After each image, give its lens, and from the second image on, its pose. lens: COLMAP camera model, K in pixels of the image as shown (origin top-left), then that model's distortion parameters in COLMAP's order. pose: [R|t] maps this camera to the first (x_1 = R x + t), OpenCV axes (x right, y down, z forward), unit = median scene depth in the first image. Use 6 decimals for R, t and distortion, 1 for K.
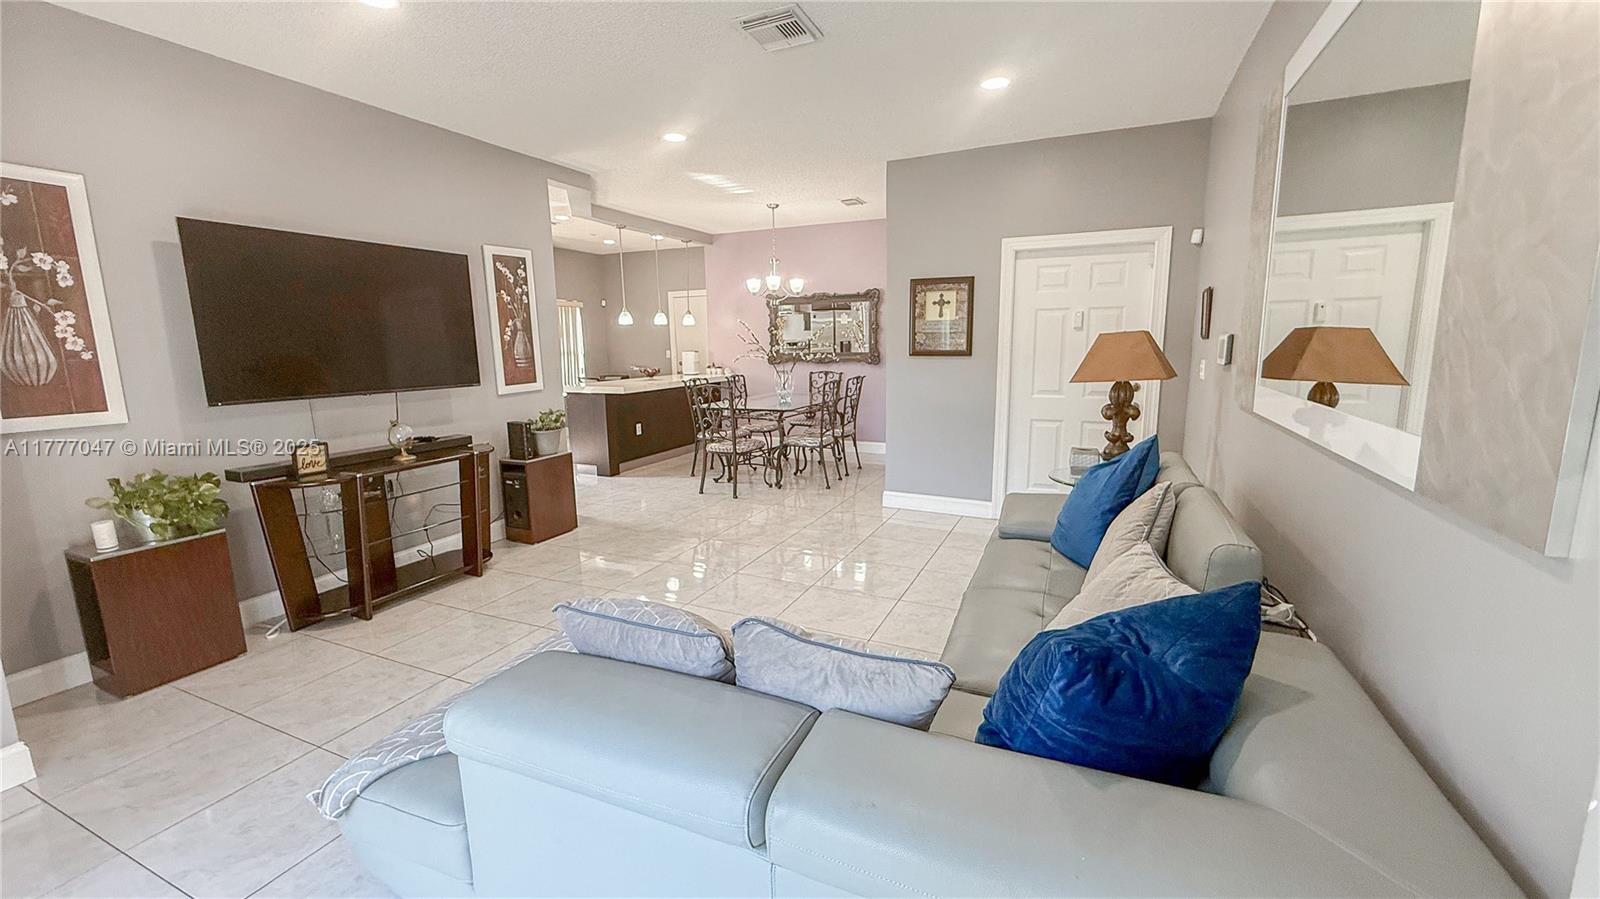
lens RADIAL K [[639.9, 0, 806.1], [0, 639.9, 449.2], [0, 0, 1]] dist [-0.000271, -0.000843]
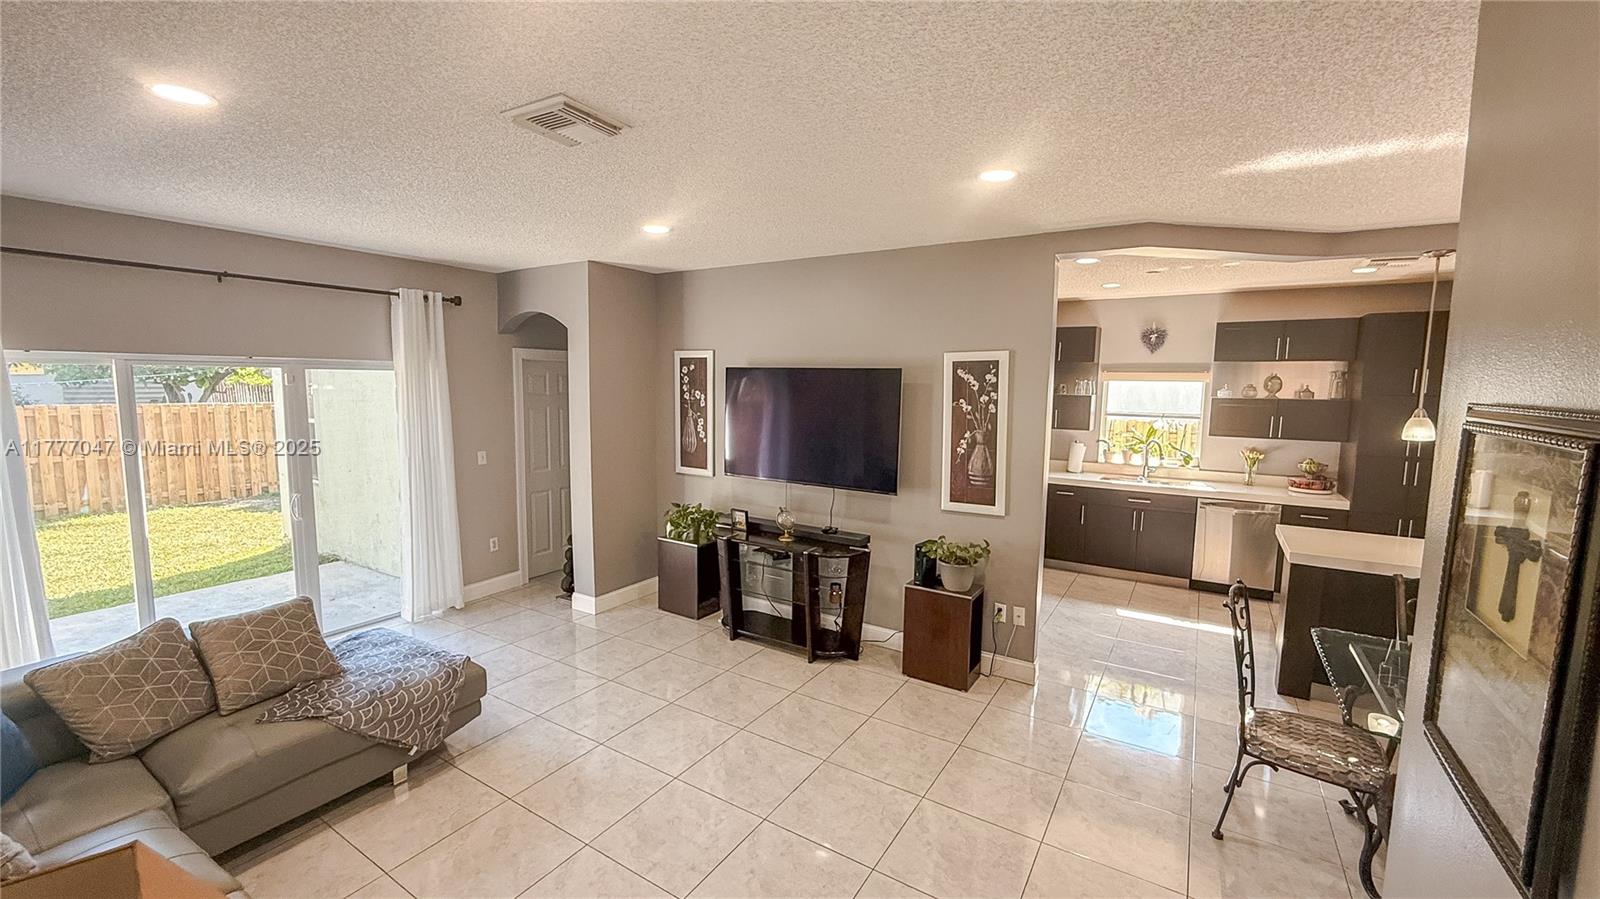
lens RADIAL K [[639.9, 0, 805.2], [0, 639.9, 449.2], [0, 0, 1]] dist [-0.000271, -0.000843]
pose [[-0.147295, 0.095422, -0.984479, 0.452189], [-0.191364, 0.973780, 0.123016, -0.246777], [0.970404, 0.206513, -0.125173, 0.907082]]
